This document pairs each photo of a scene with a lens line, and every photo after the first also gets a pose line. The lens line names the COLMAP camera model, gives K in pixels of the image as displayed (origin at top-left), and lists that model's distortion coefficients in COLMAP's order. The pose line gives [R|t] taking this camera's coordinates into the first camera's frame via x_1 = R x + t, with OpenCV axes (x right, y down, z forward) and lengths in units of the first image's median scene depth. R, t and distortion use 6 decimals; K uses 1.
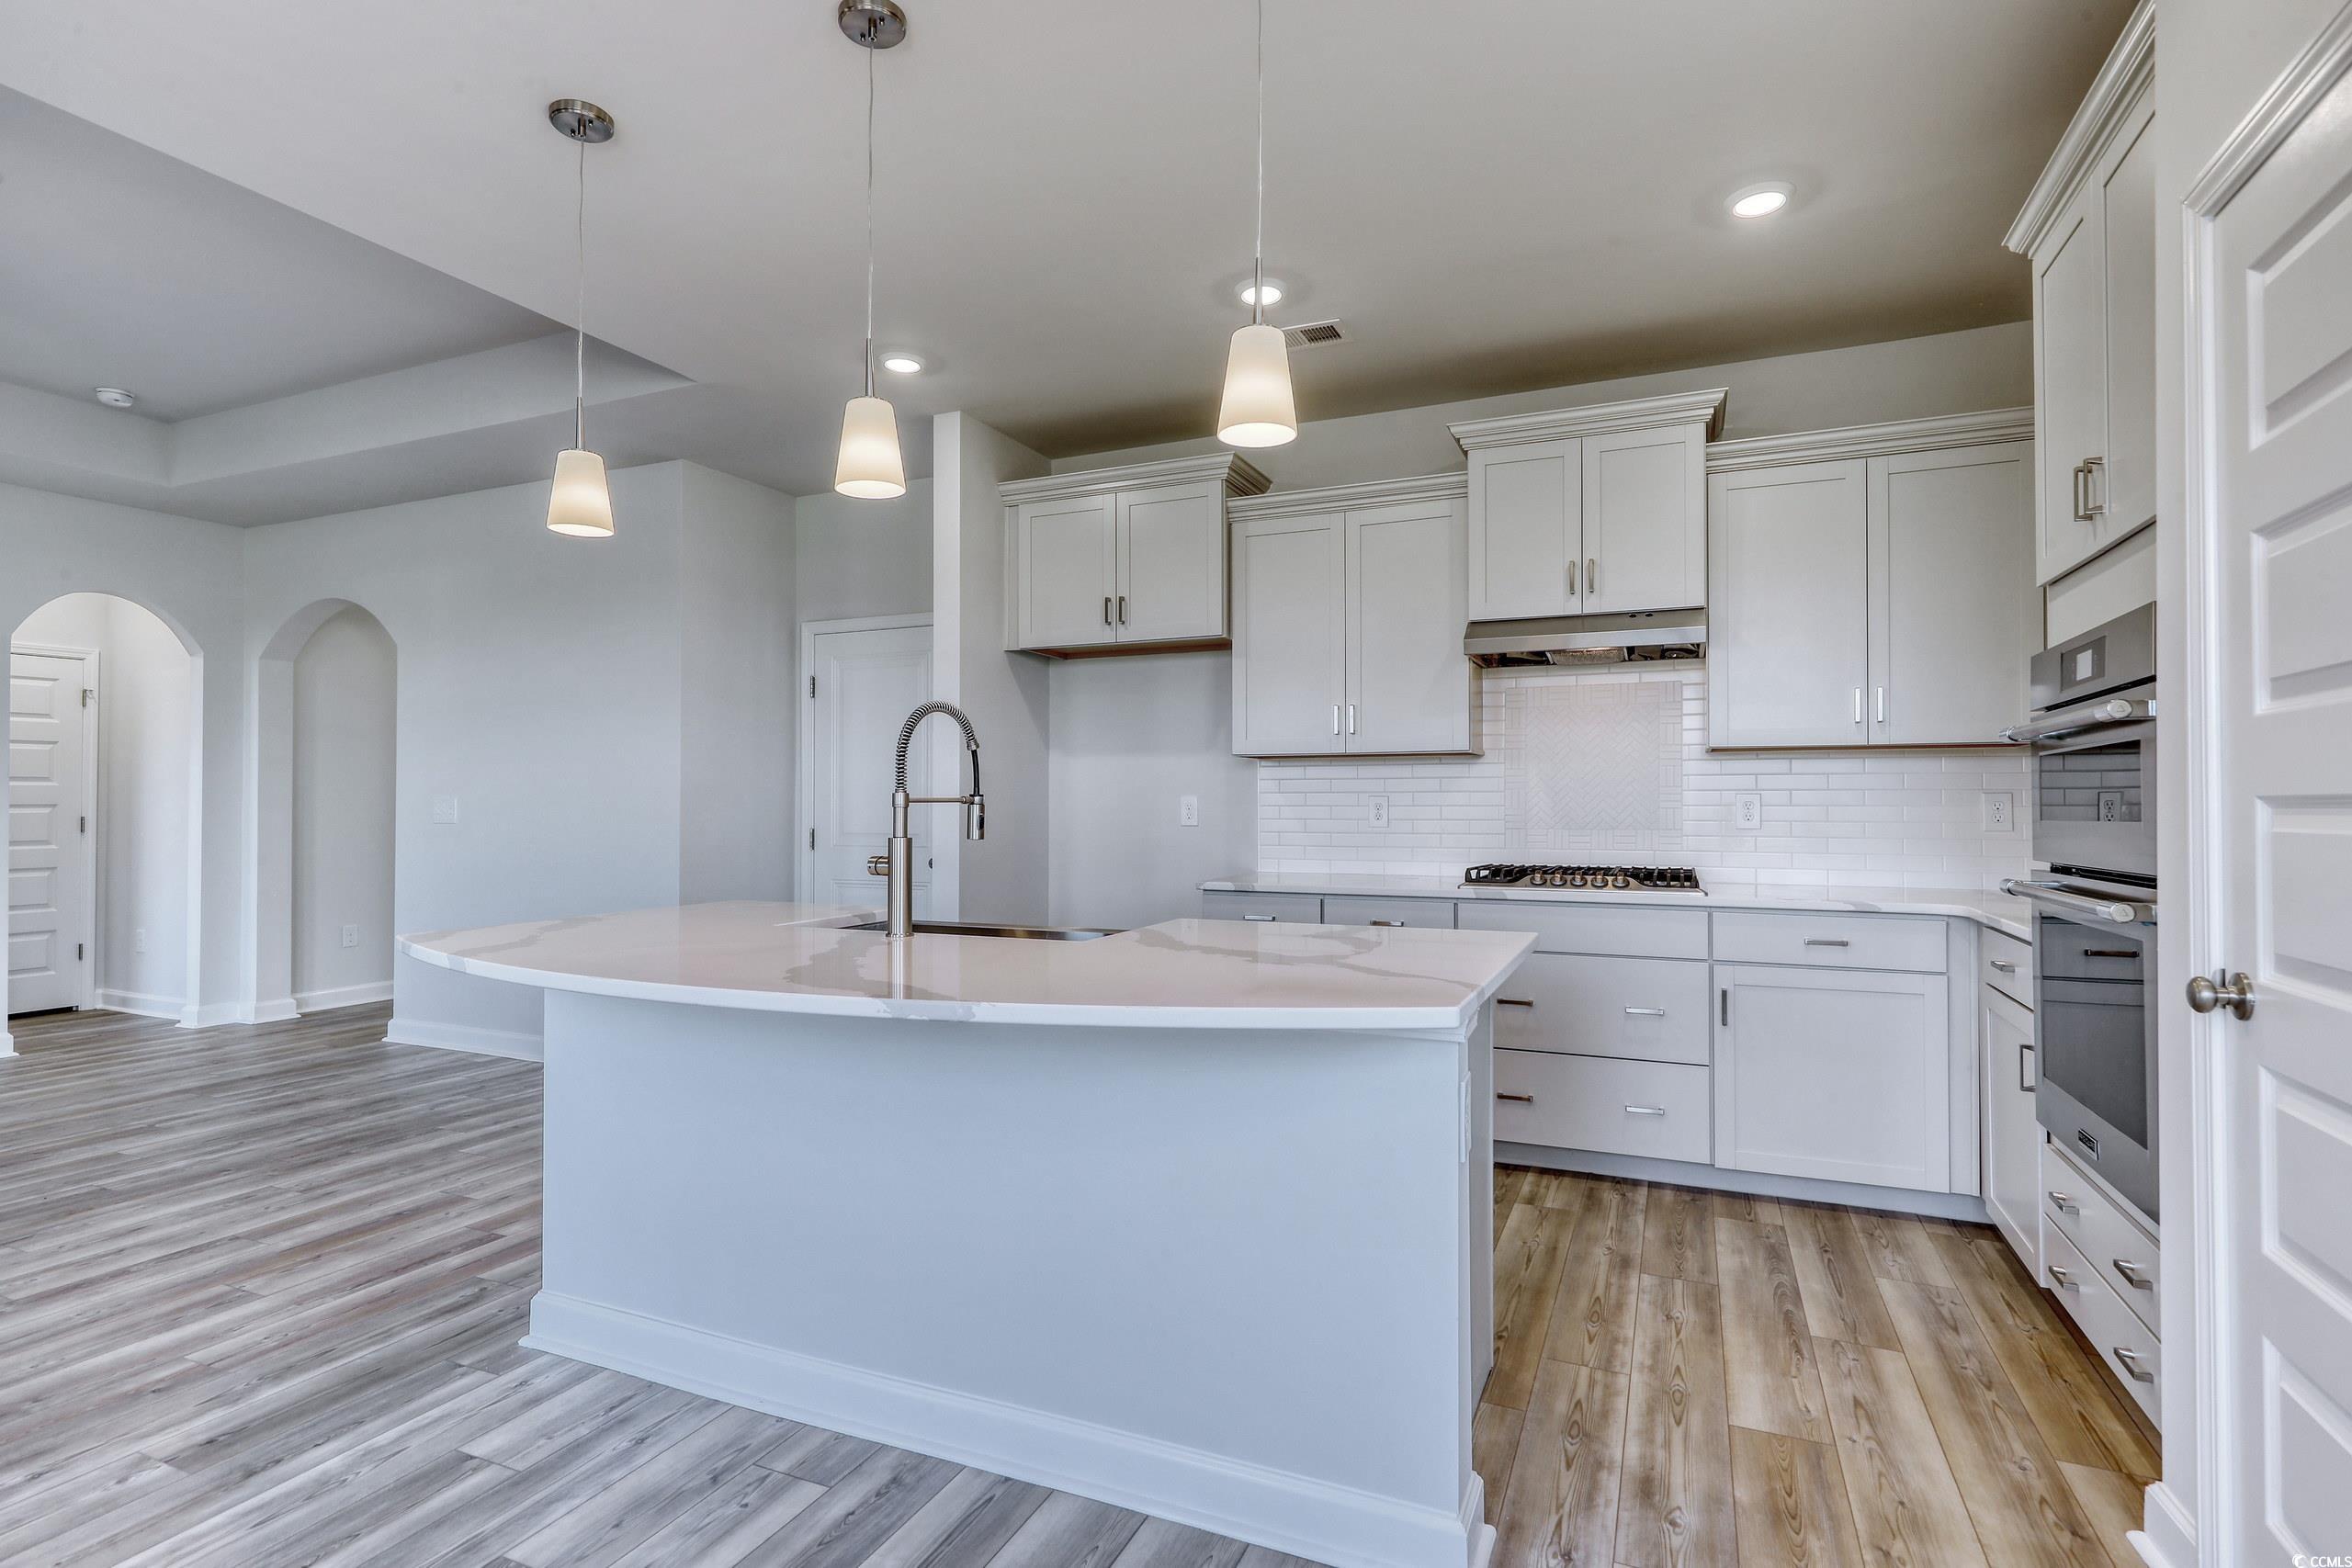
lens RADIAL K [[1151.8, 0, 1176.0], [0, 1151.8, 784.0], [0, 0, 1]] dist [0.000060, 0.000449]
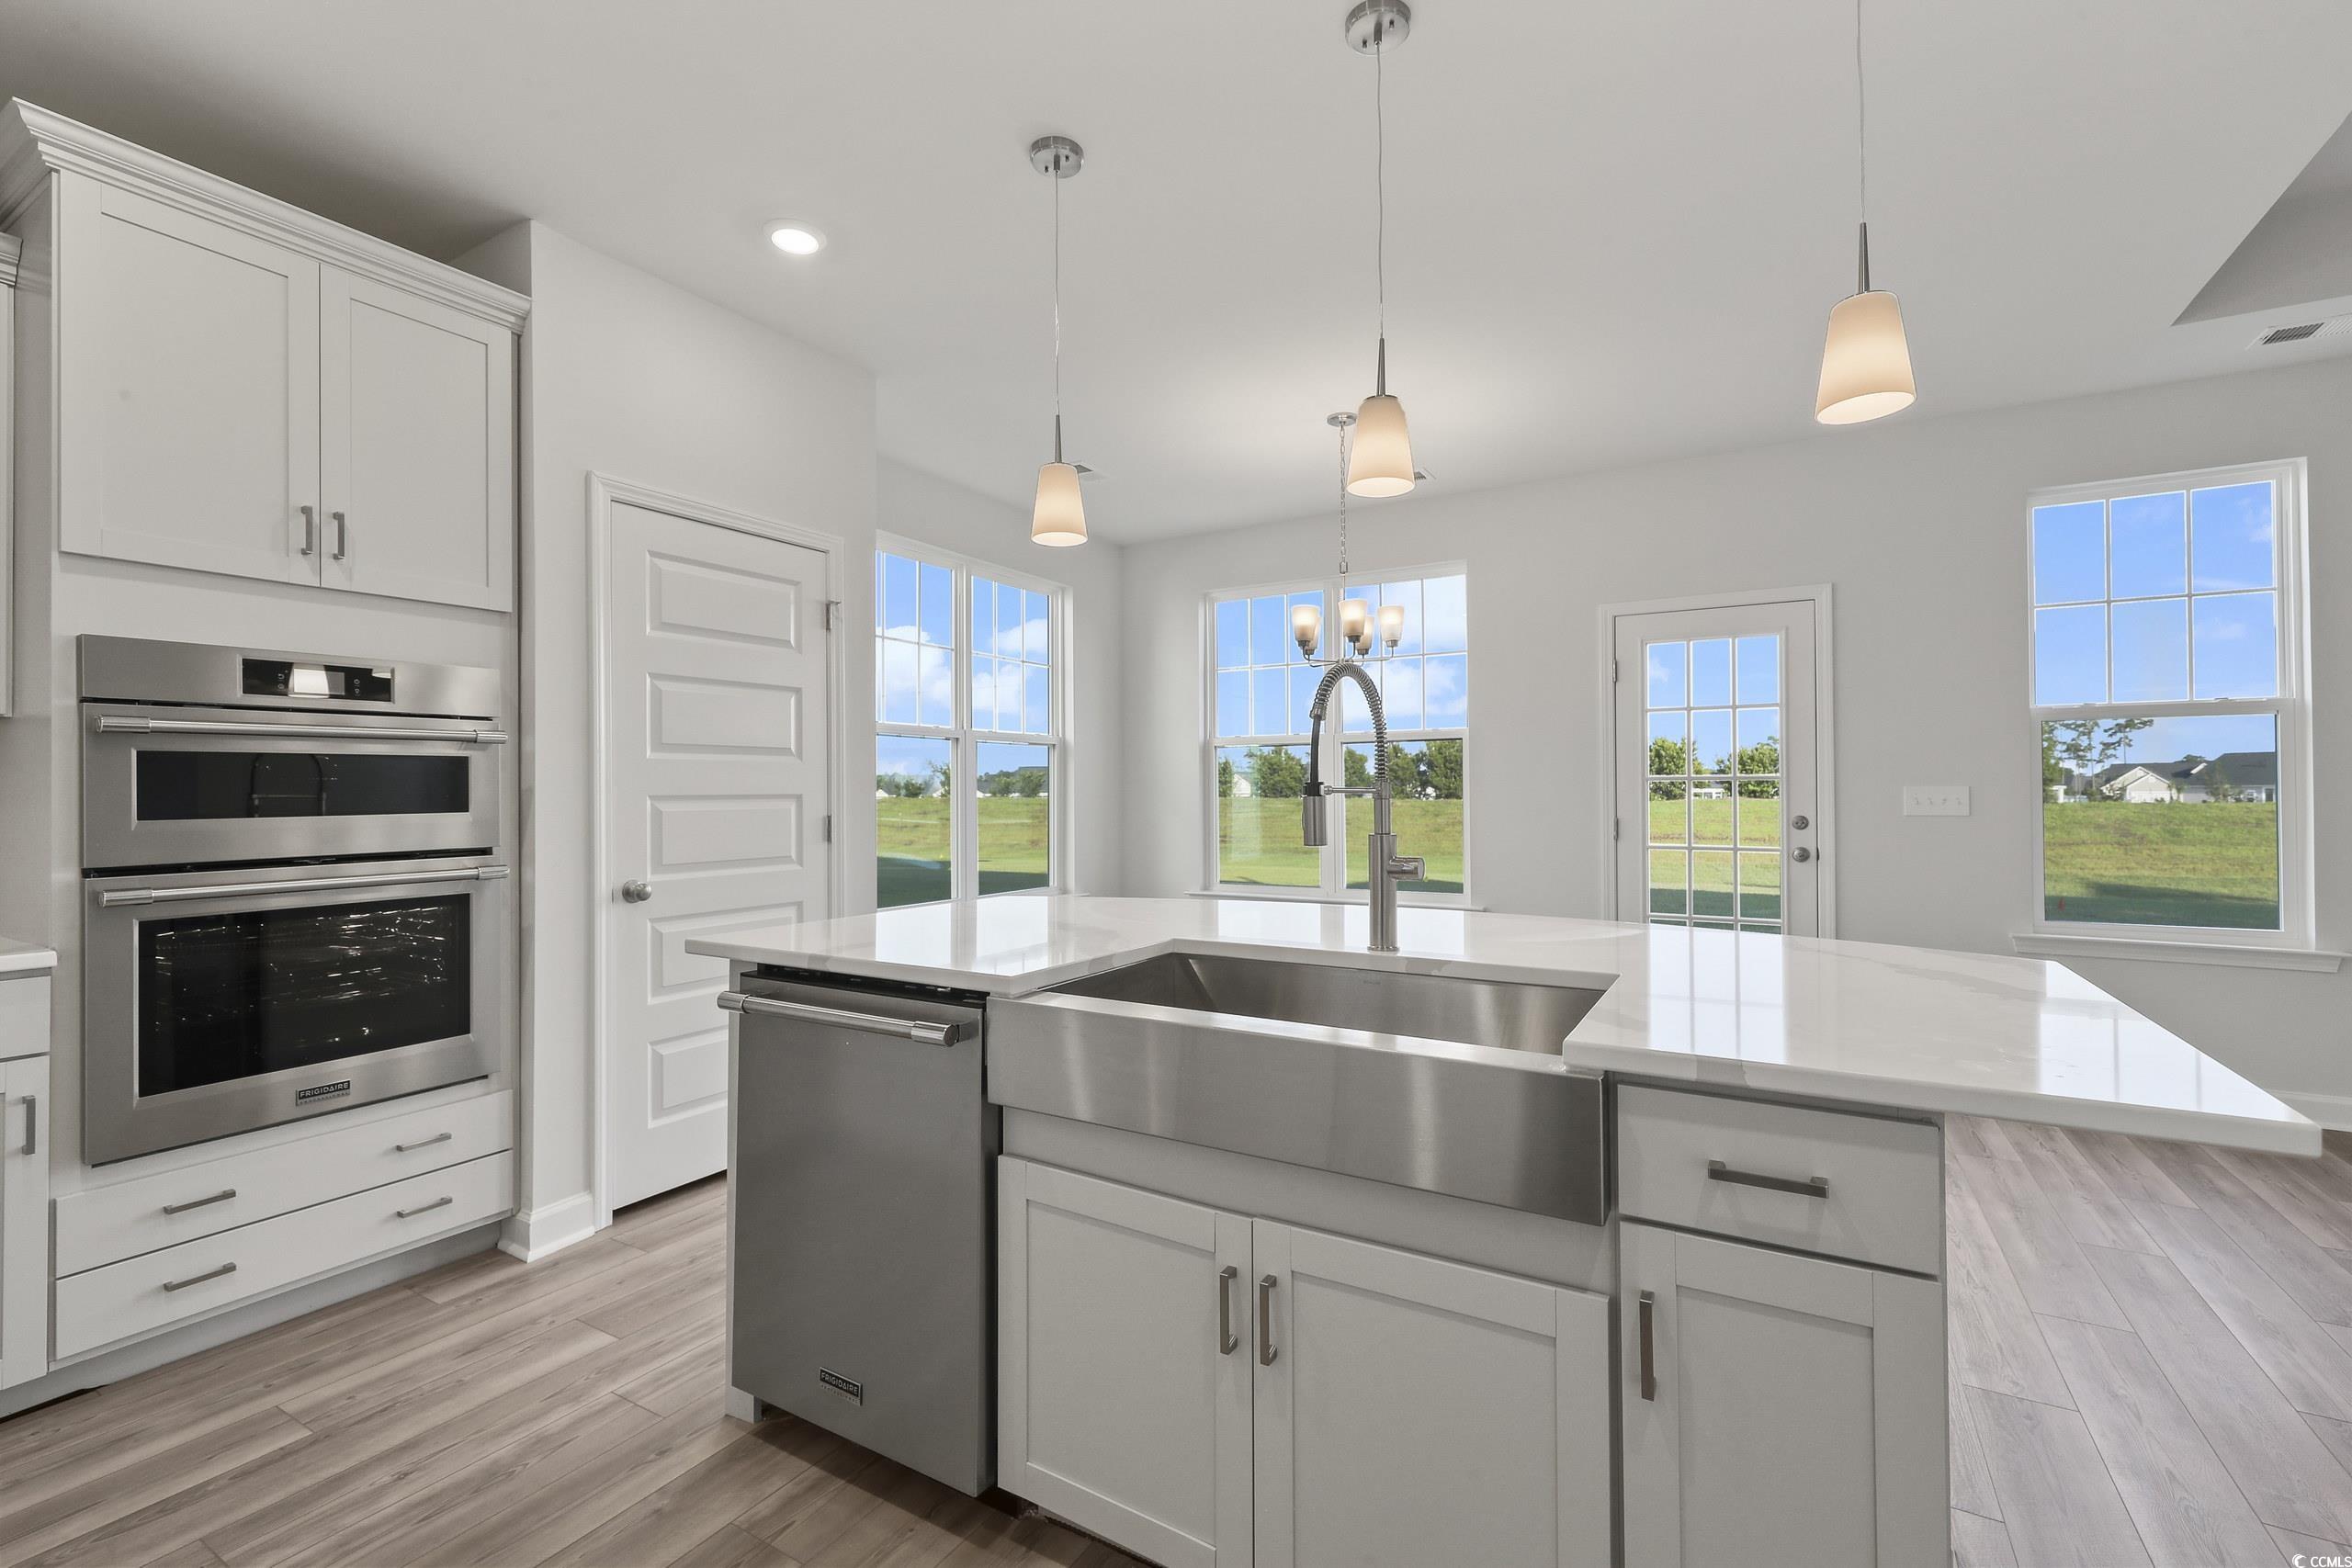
lens RADIAL K [[1016.8, 0, 1170.8], [0, 1016.8, 782.3], [0, 0, 1]] dist [0.002107, -0.000418]
pose [[-0.992948, 0.007917, 0.118289, -0.171507], [0.004889, 0.999653, -0.025868, 0.025900], [-0.118452, -0.025108, -0.992642, 1.755263]]
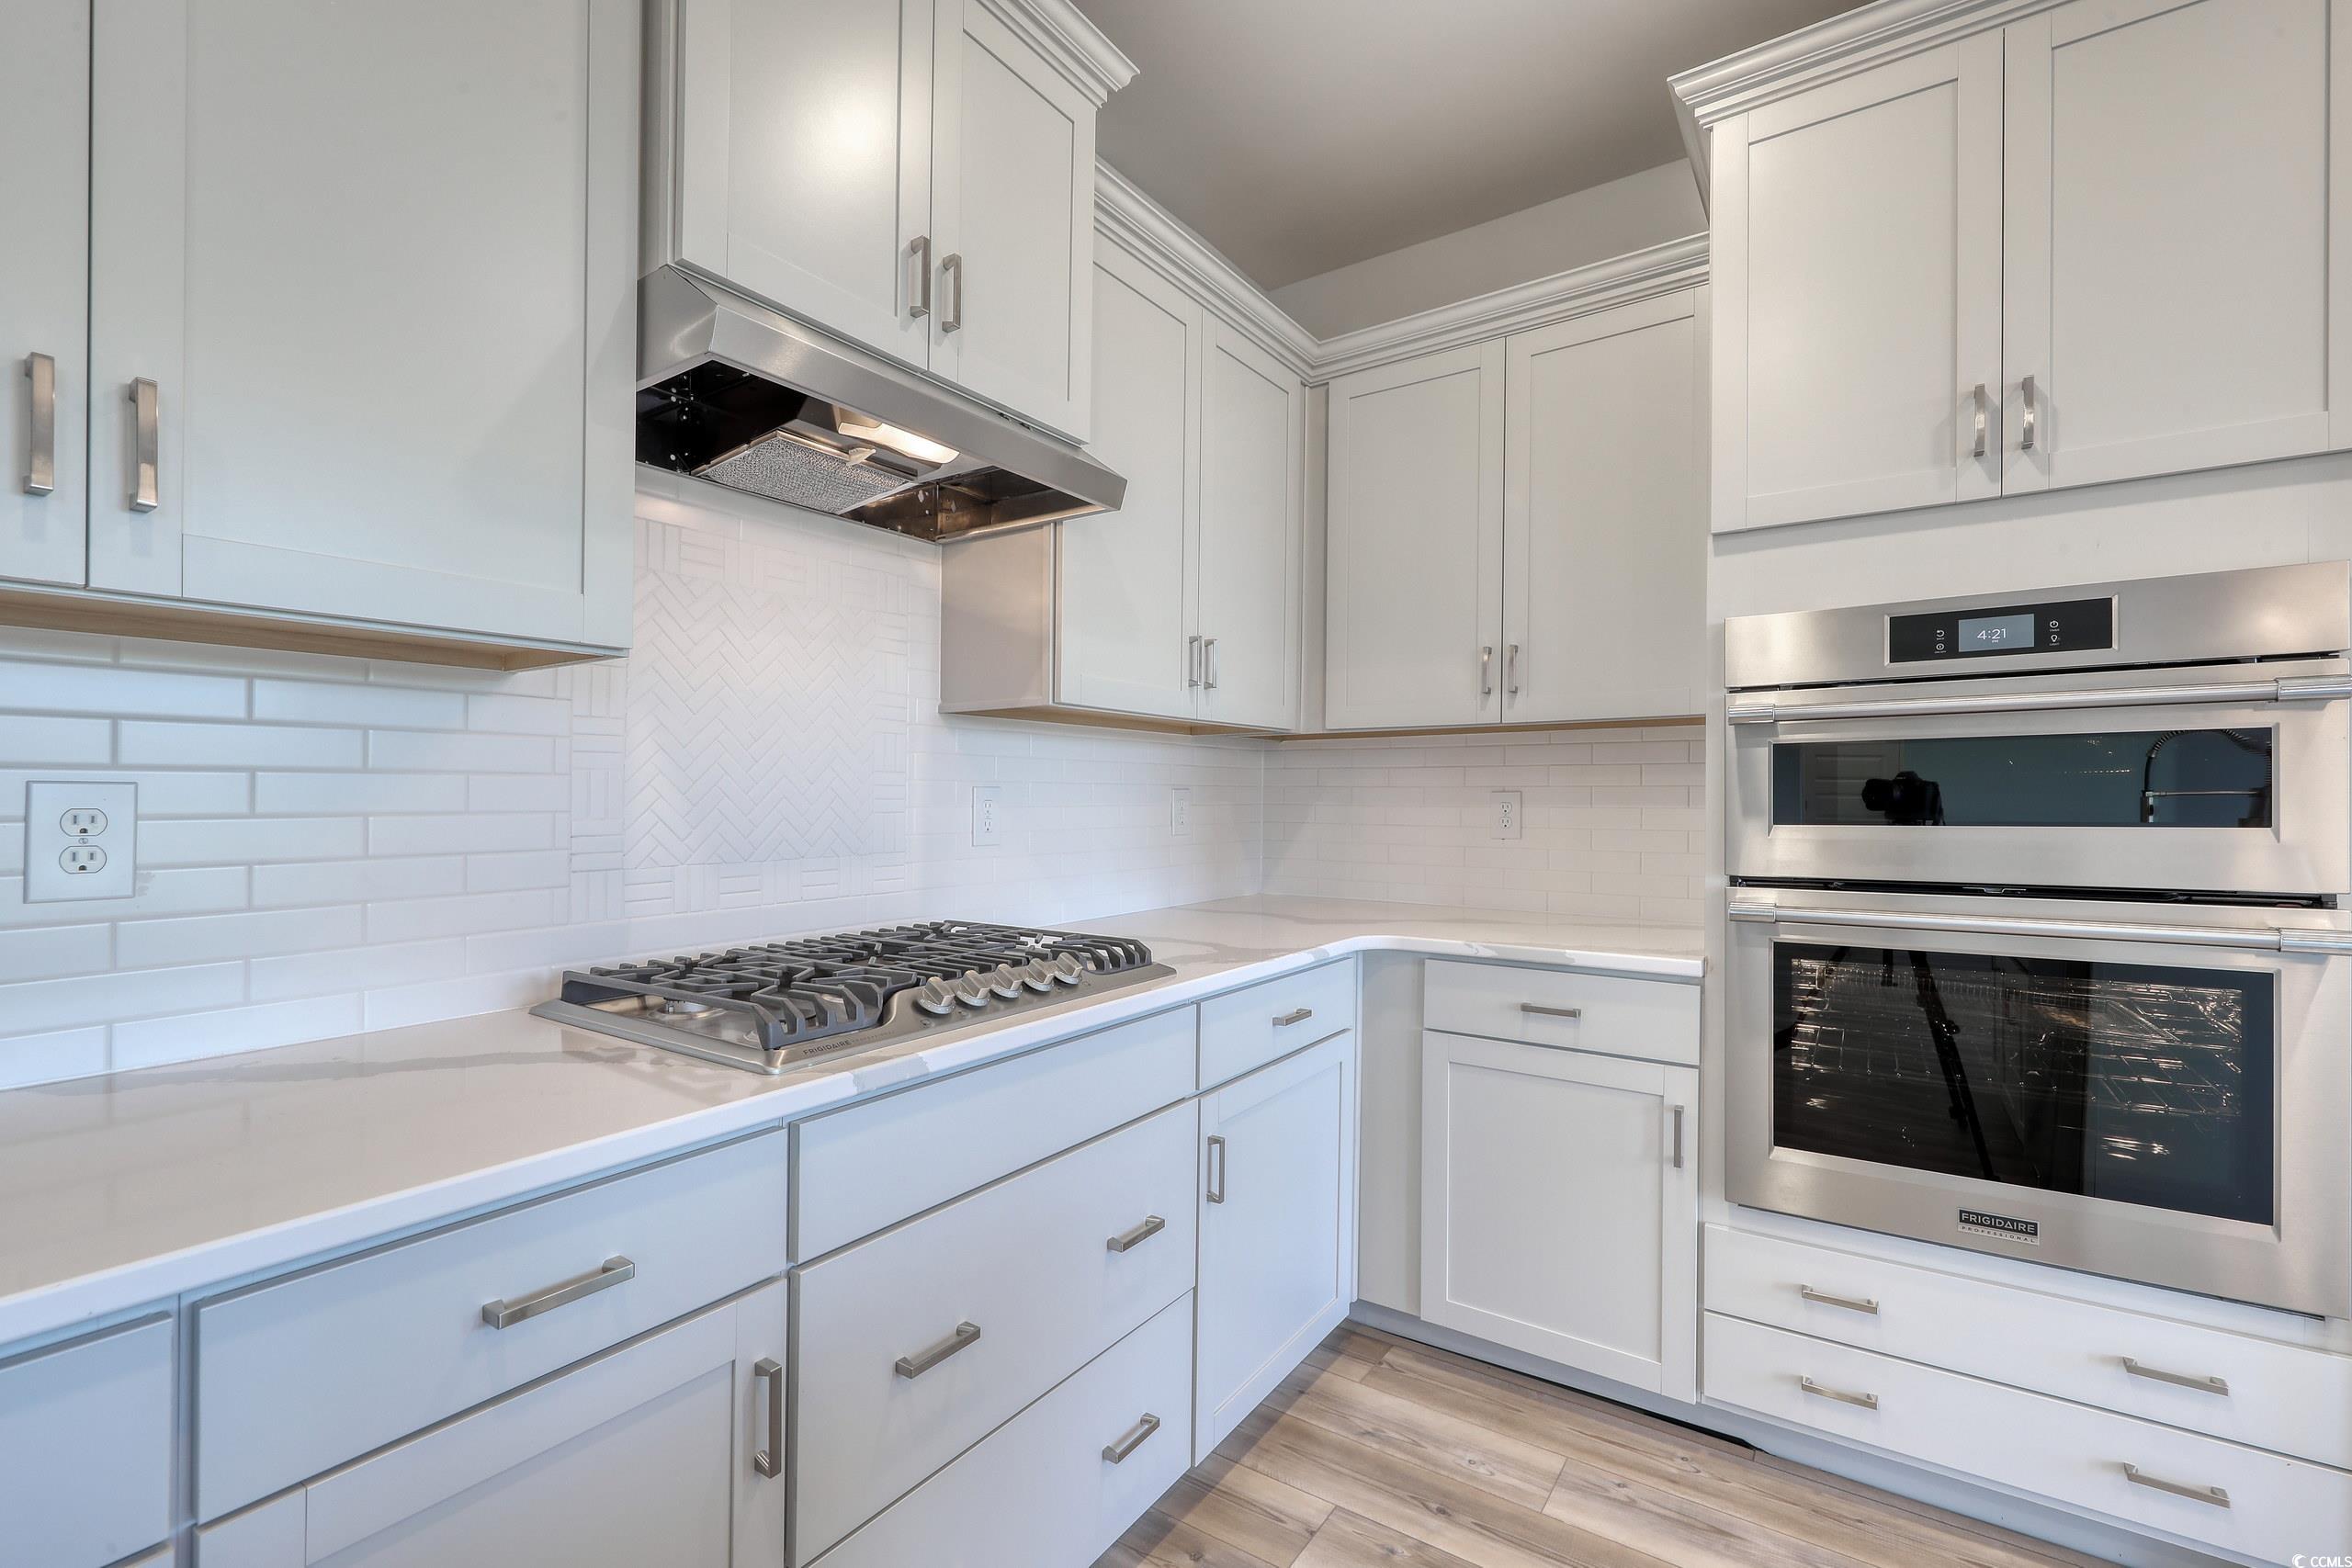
lens RADIAL K [[1020.9, 0, 1166.9], [0, 1020.9, 800.4], [0, 0, 1]] dist [0.003844, 0.000307]
pose [[0.184480, -0.004067, 0.982828, -0.019650], [-0.017081, 0.999827, 0.007344, 0.016101], [-0.982688, -0.018142, 0.184379, 1.311465]]
